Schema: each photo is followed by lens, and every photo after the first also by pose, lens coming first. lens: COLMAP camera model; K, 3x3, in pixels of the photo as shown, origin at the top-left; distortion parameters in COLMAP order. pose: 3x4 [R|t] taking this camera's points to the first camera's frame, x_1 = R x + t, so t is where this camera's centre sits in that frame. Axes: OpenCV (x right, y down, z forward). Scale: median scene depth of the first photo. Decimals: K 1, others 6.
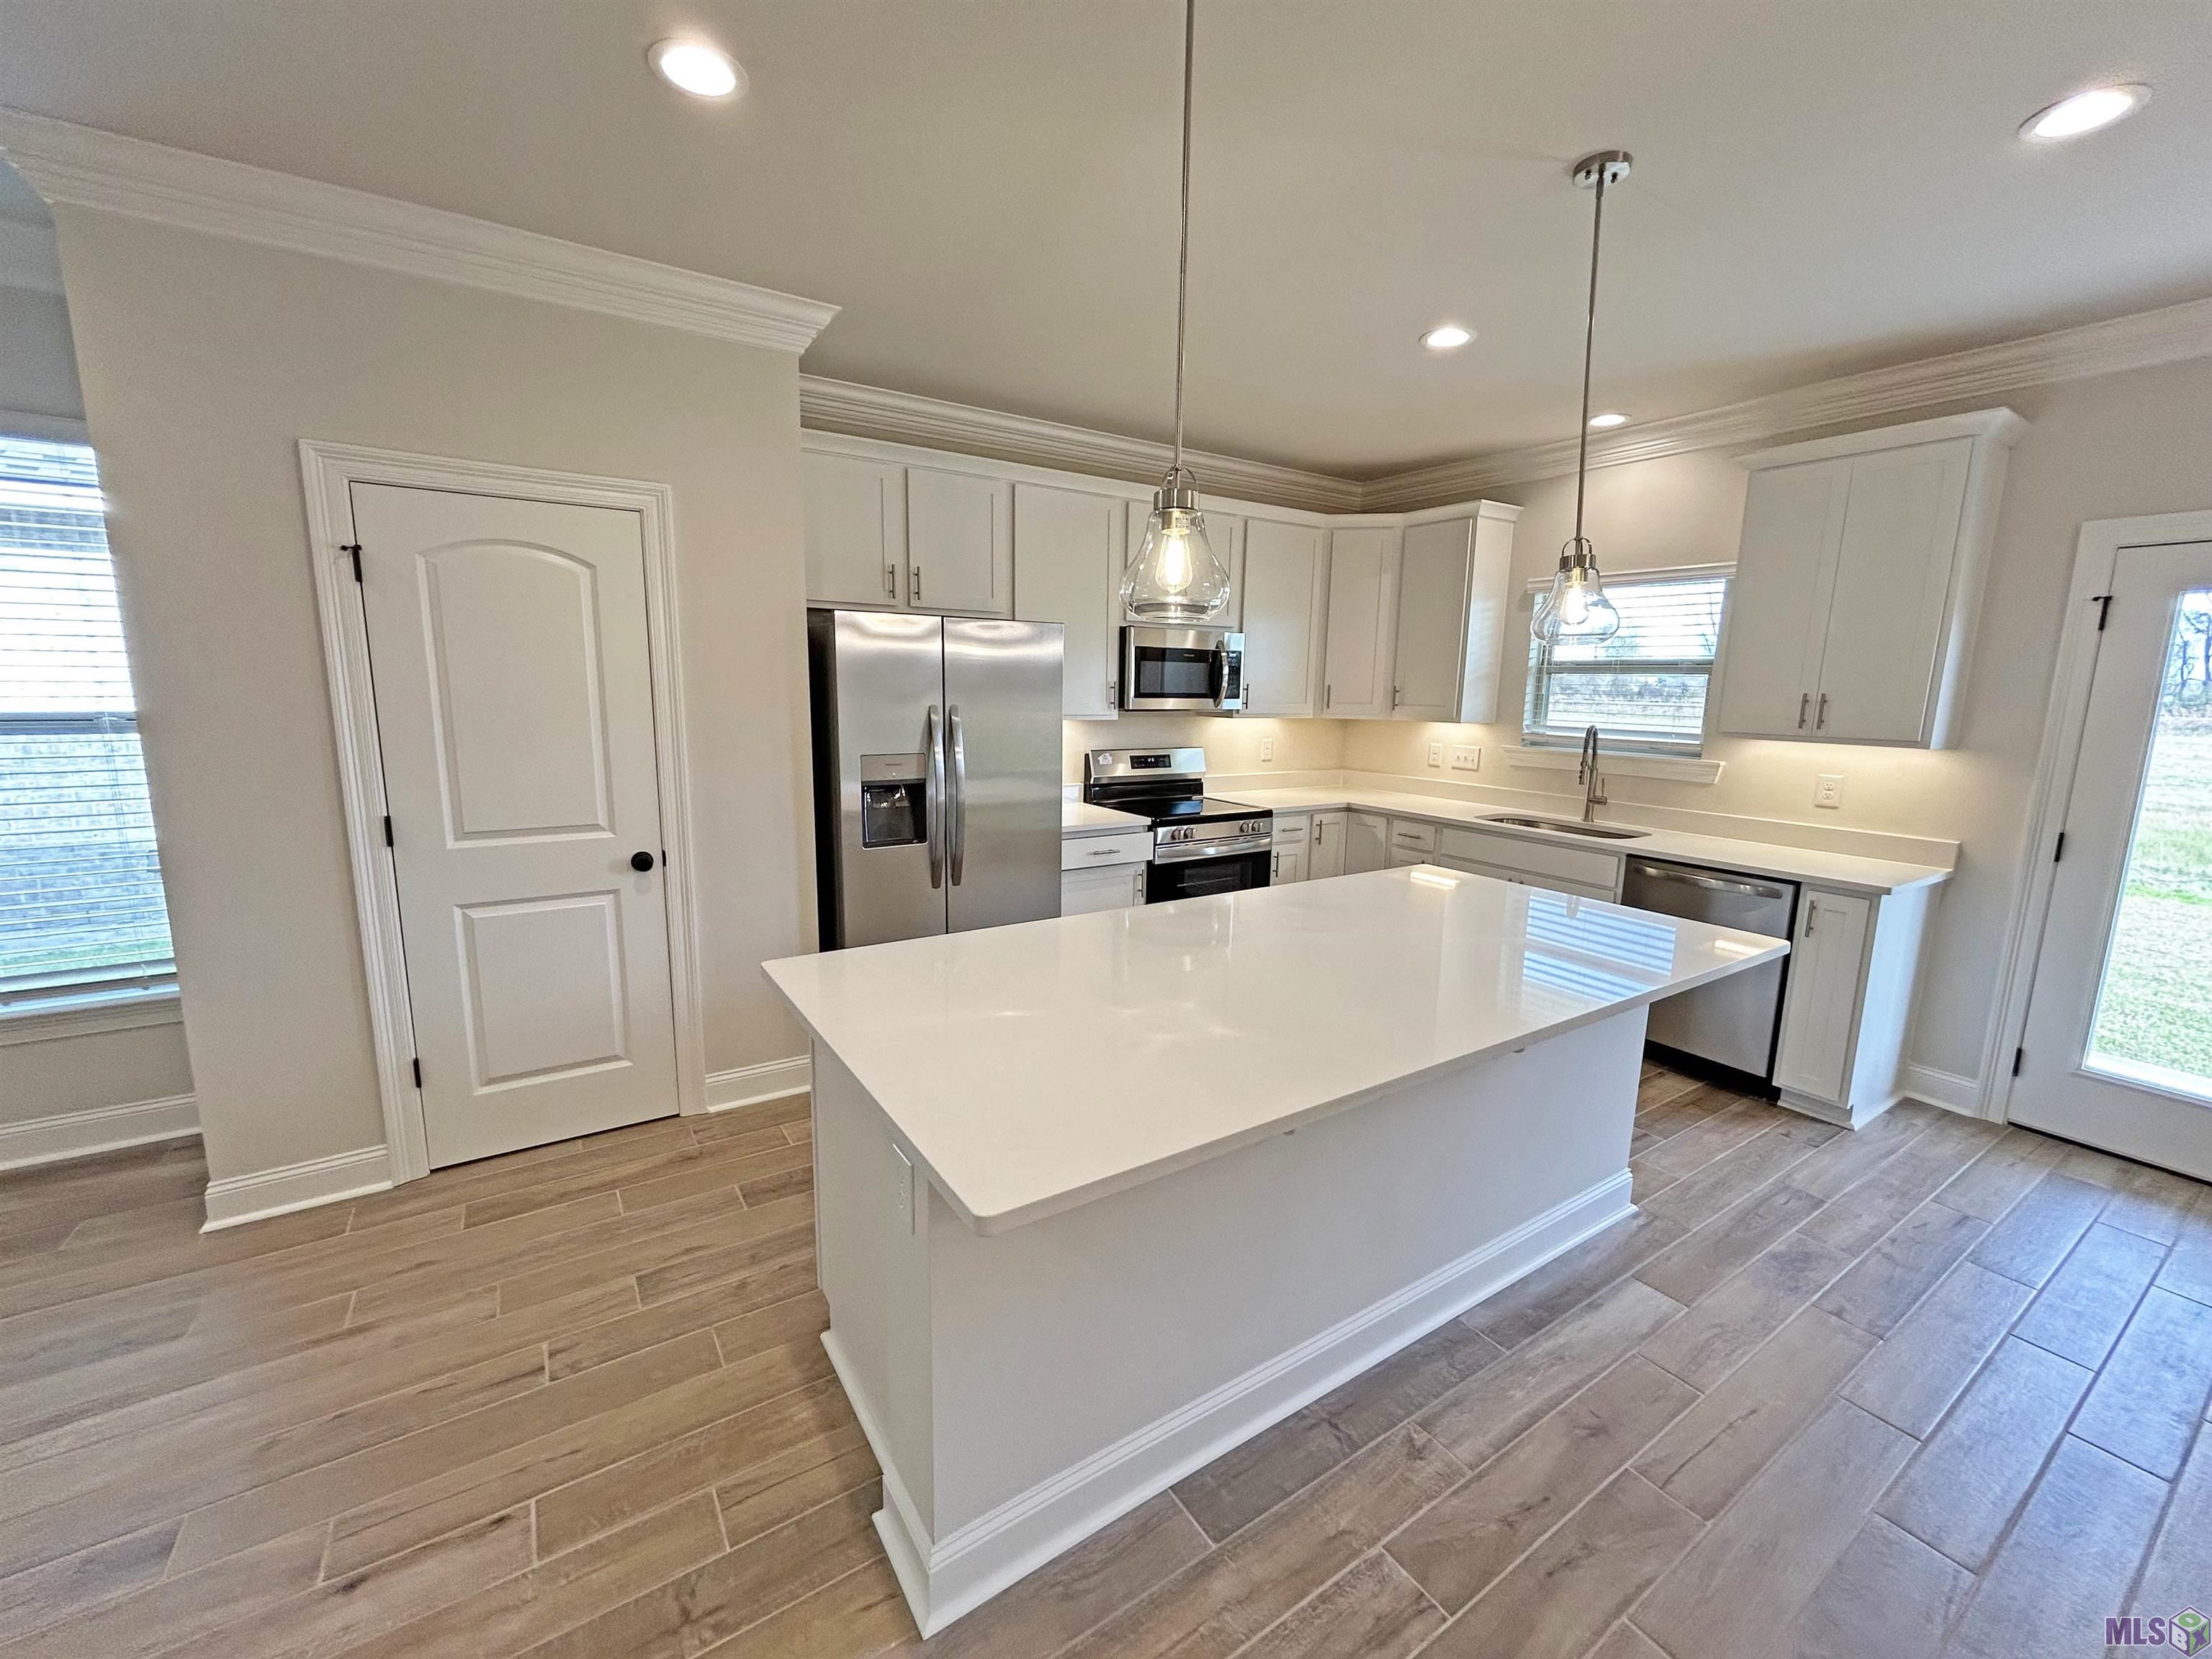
lens RADIAL K [[876.5, 0, 1106.0], [0, 876.5, 829.5], [0, 0, 1]] dist [0.000183, 0.000340]
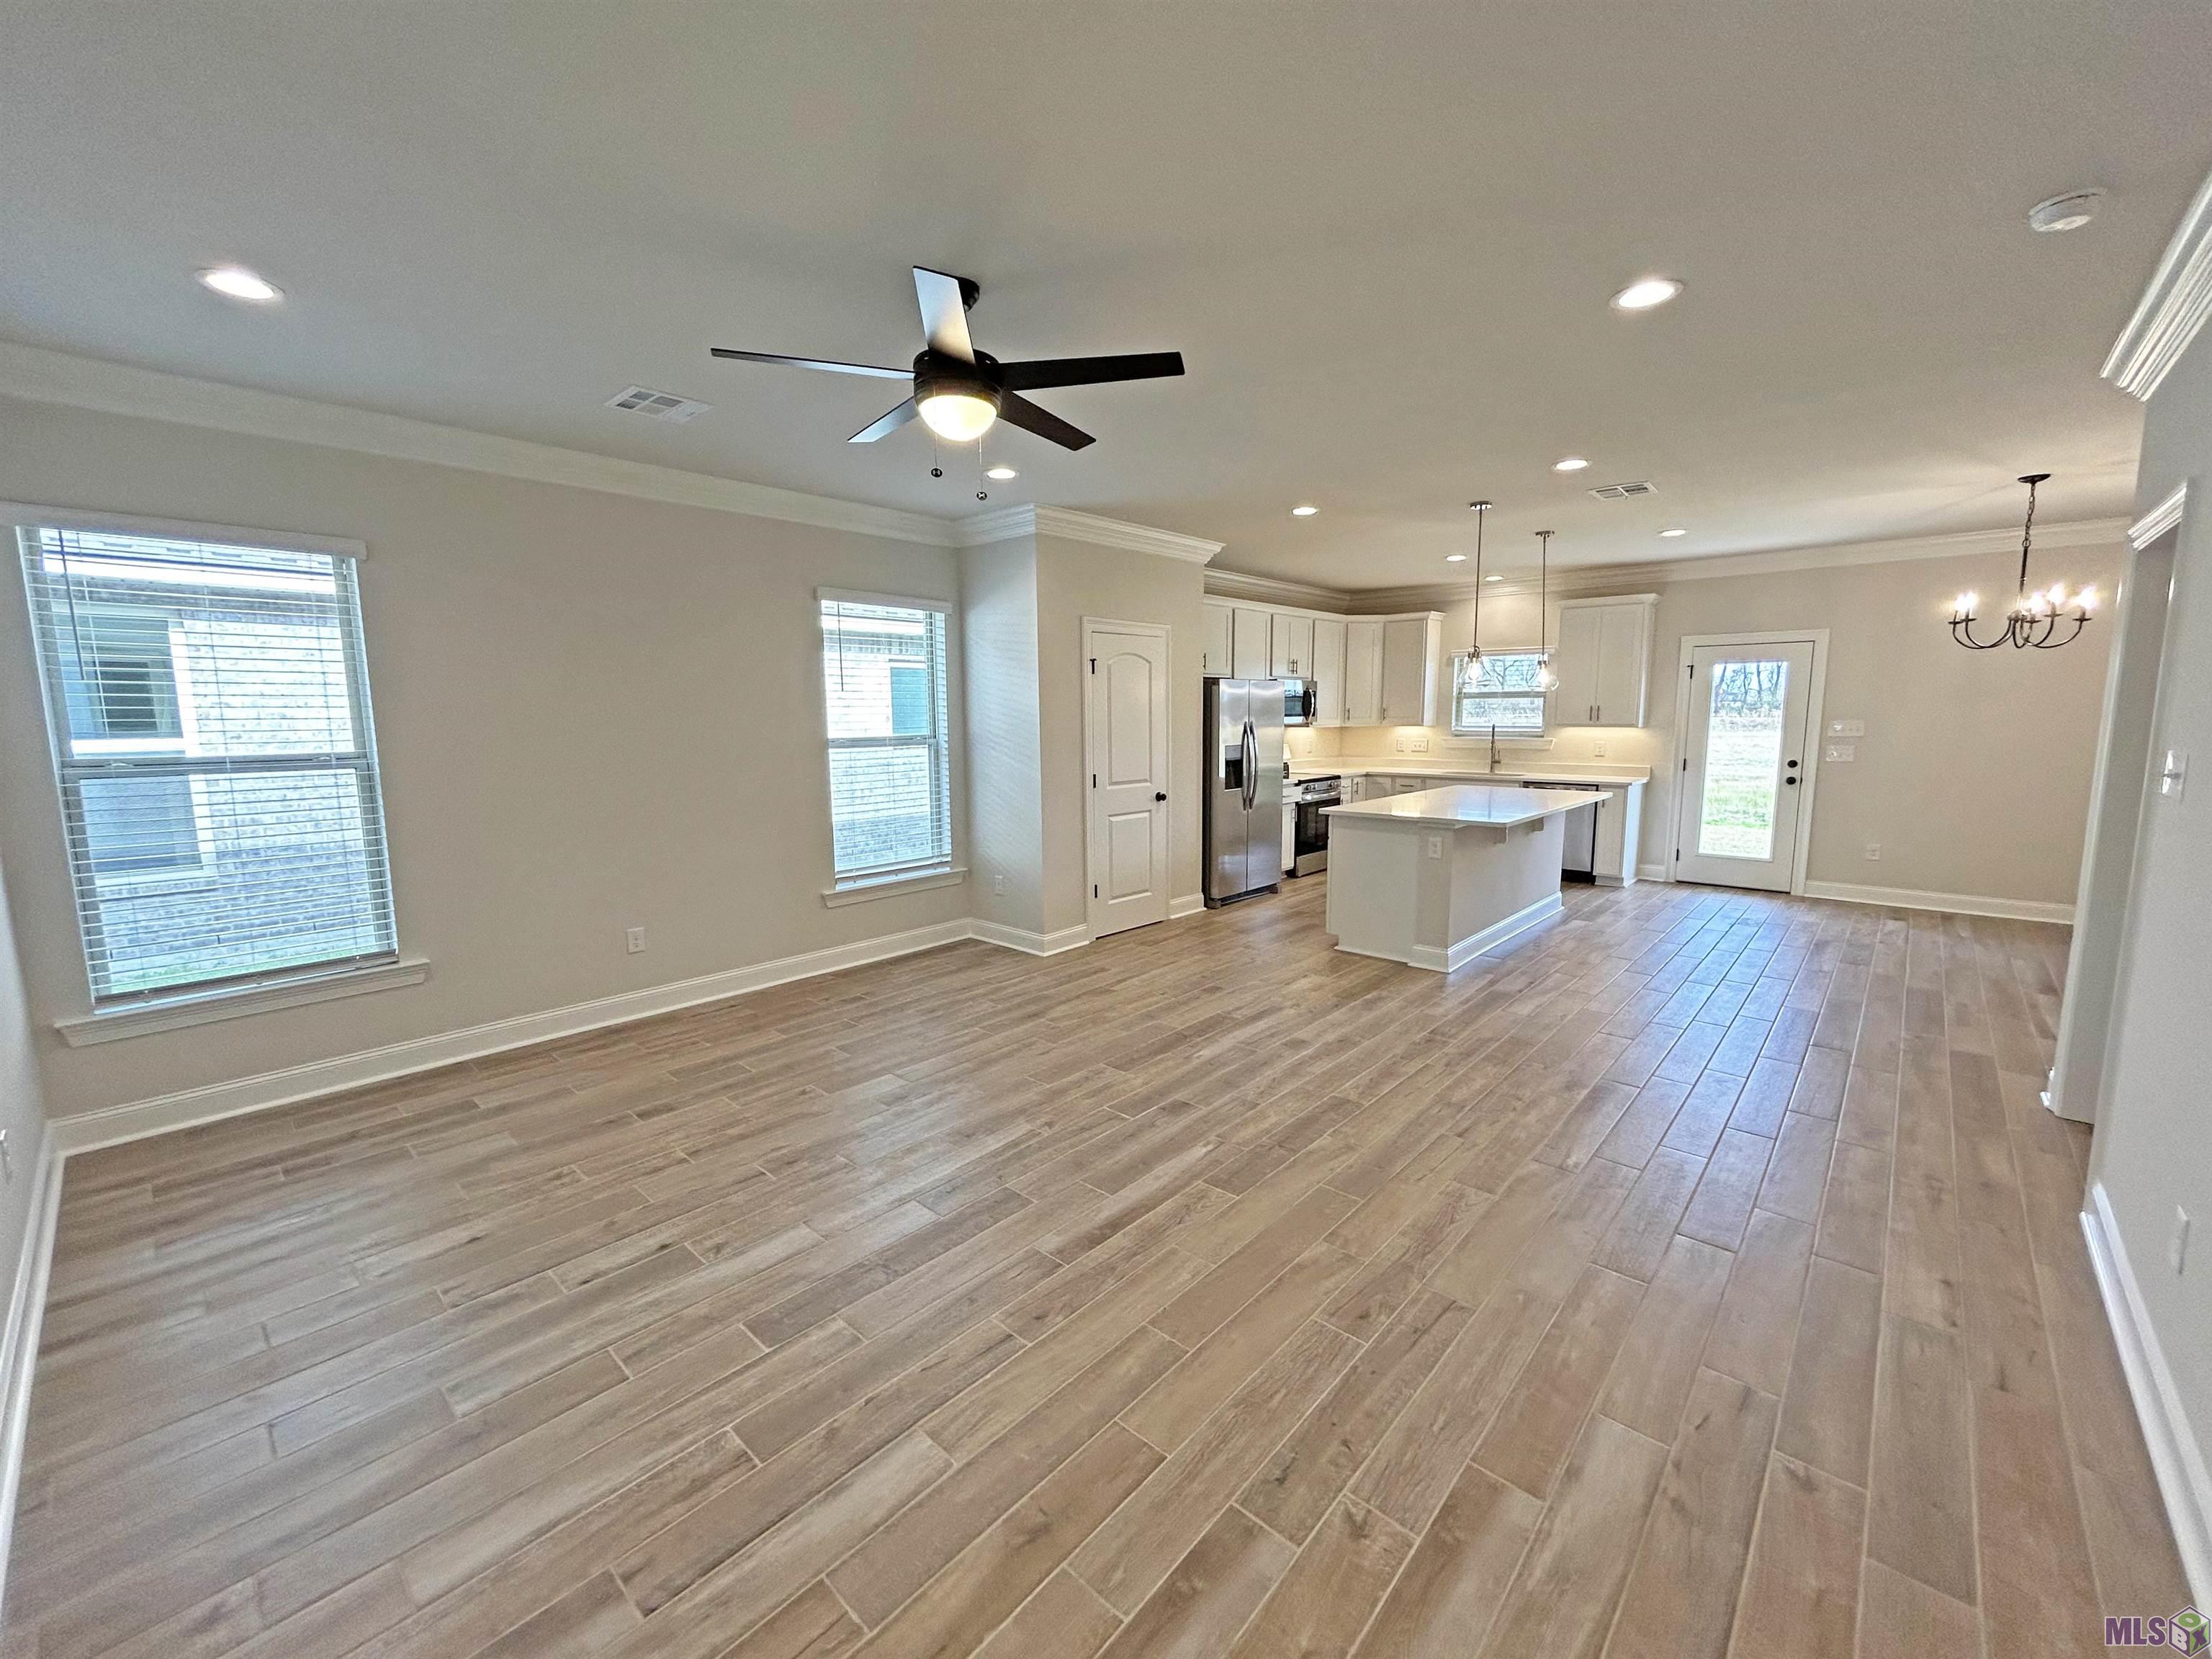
lens RADIAL K [[884.1, 0, 1101.8], [0, 884.1, 824.6], [0, 0, 1]] dist [0.015948, 0.000151]
pose [[0.966602, -0.055756, 0.250143, -1.093075], [0.064914, 0.997484, -0.028504, 0.145379], [-0.247924, 0.043790, 0.967789, -0.974077]]
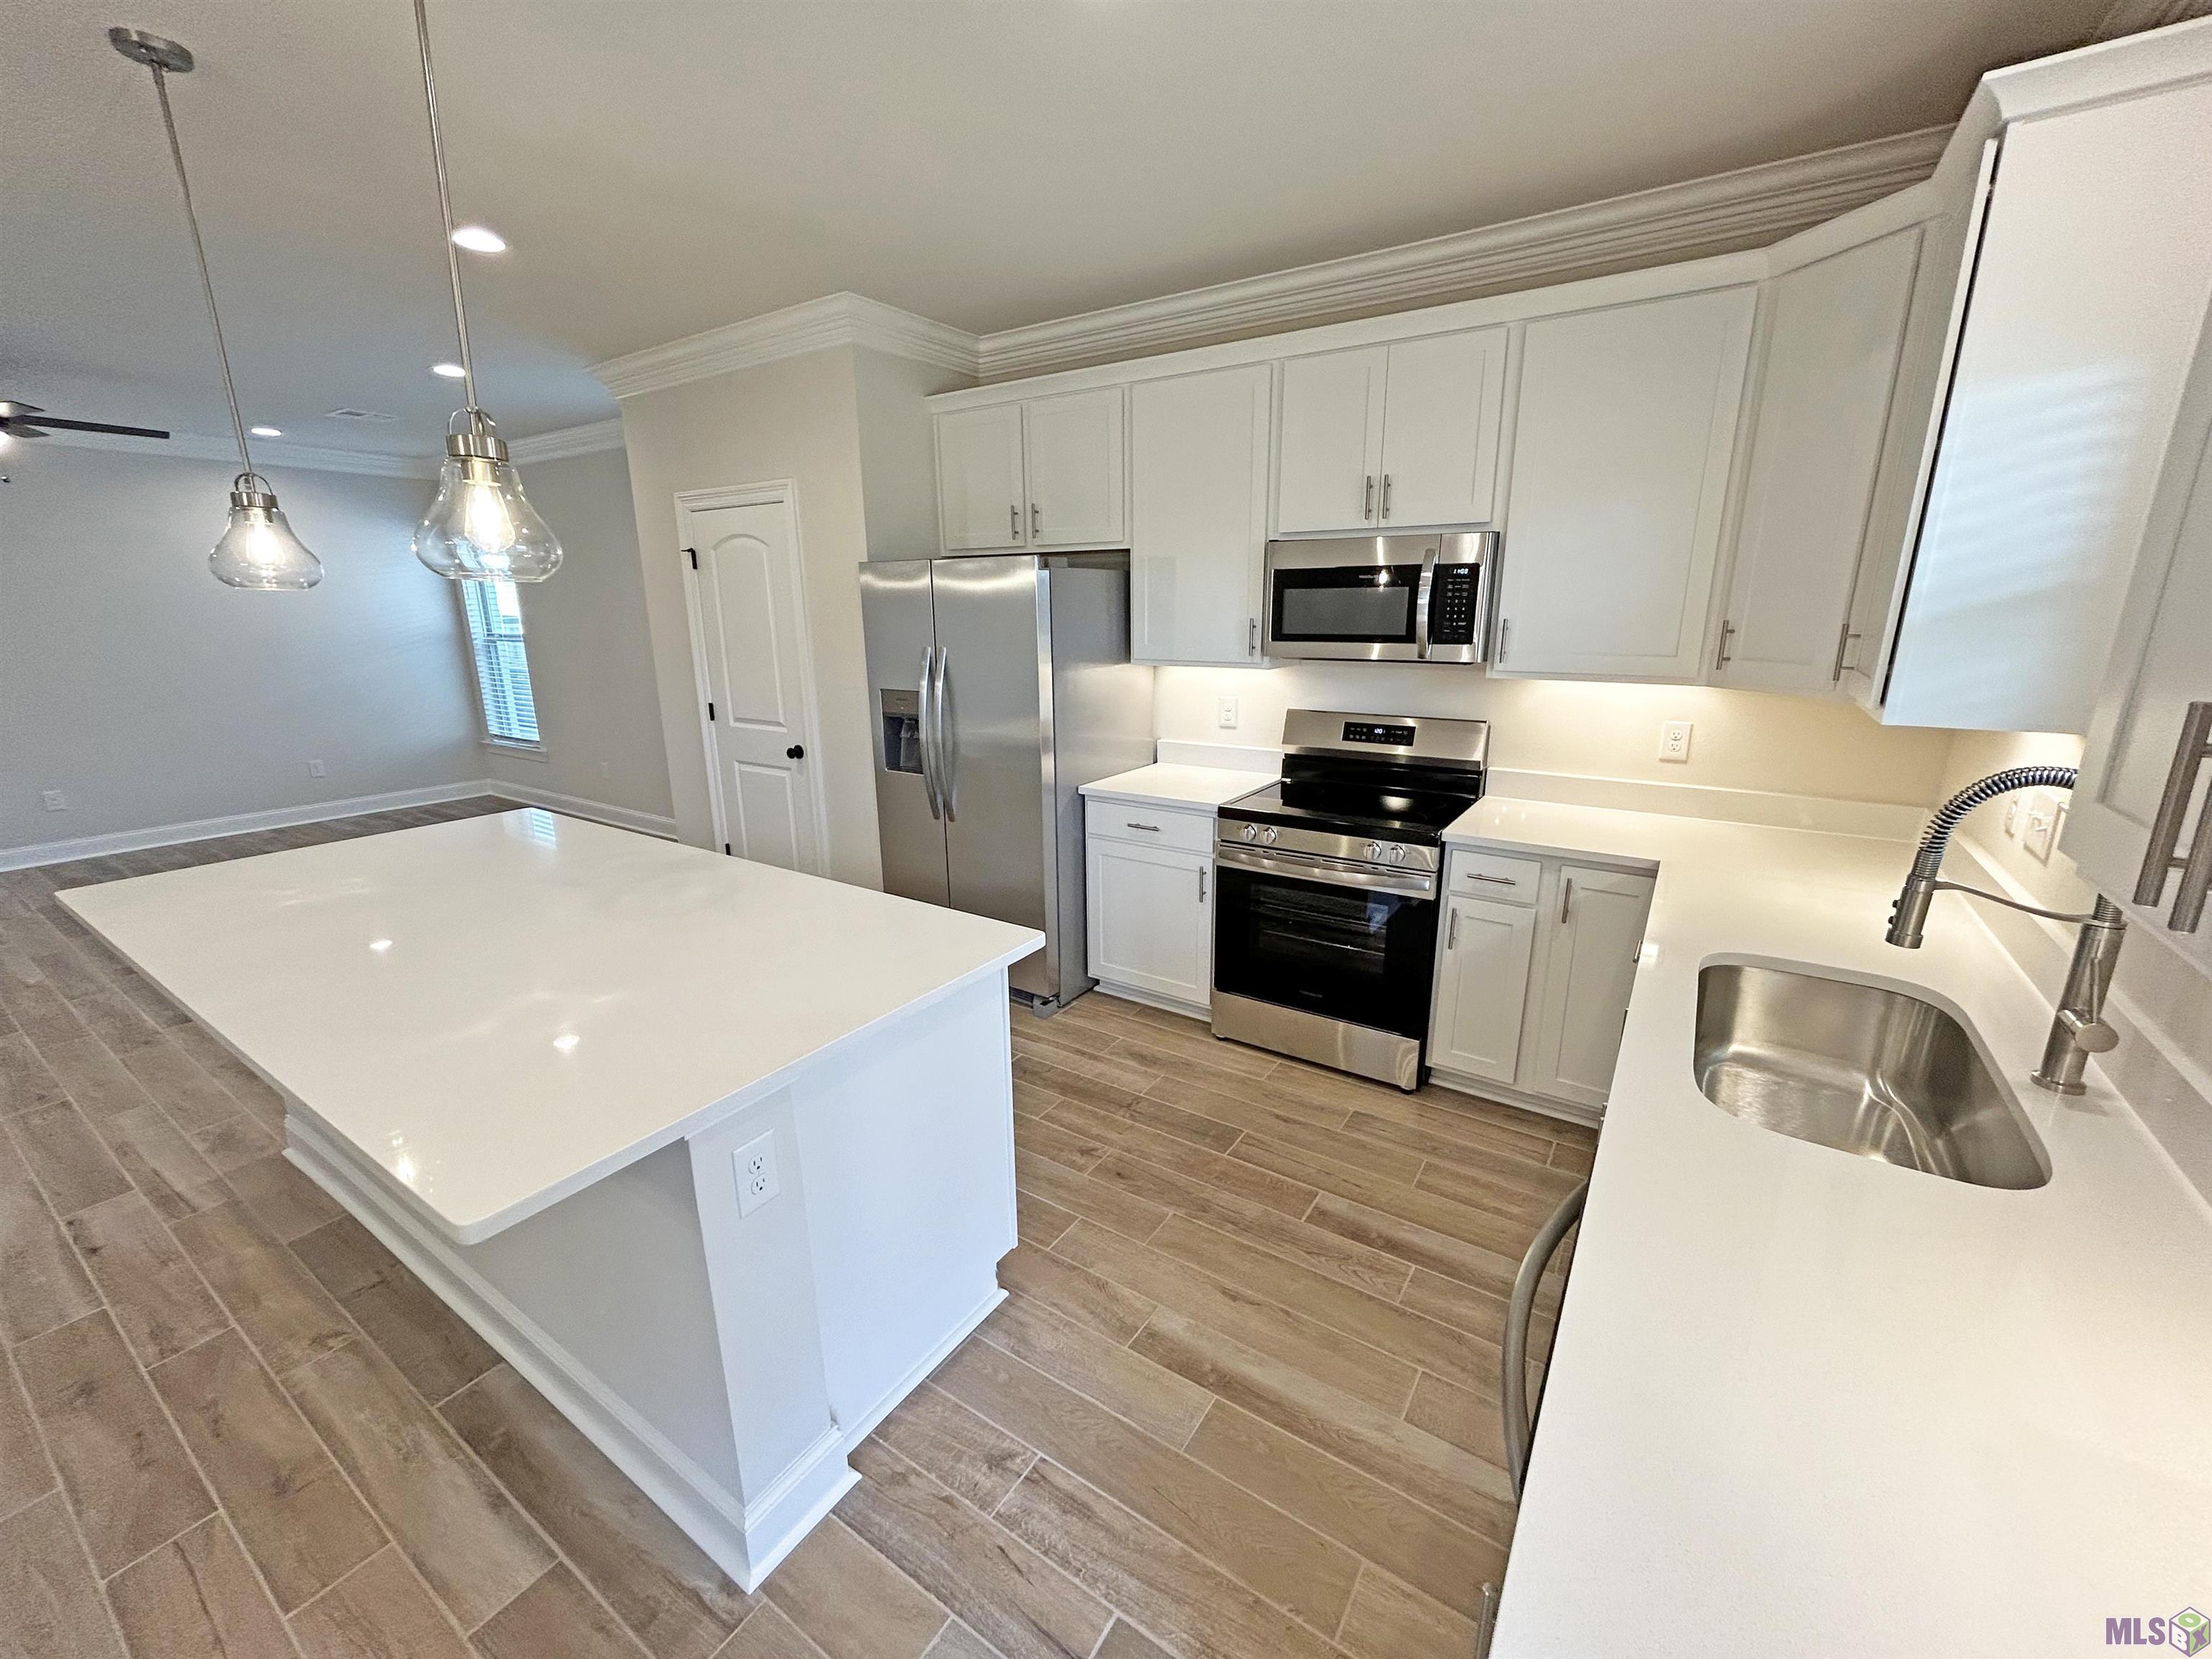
lens RADIAL K [[898.4, 0, 1106.0], [0, 898.4, 829.5], [0, 0, 1]] dist [-0.000507, 0.000428]
pose [[0.399311, 0.205573, -0.893471, 0.908403], [-0.137396, 0.976950, 0.163375, -0.134355], [0.906462, 0.057522, 0.418351, 0.772860]]
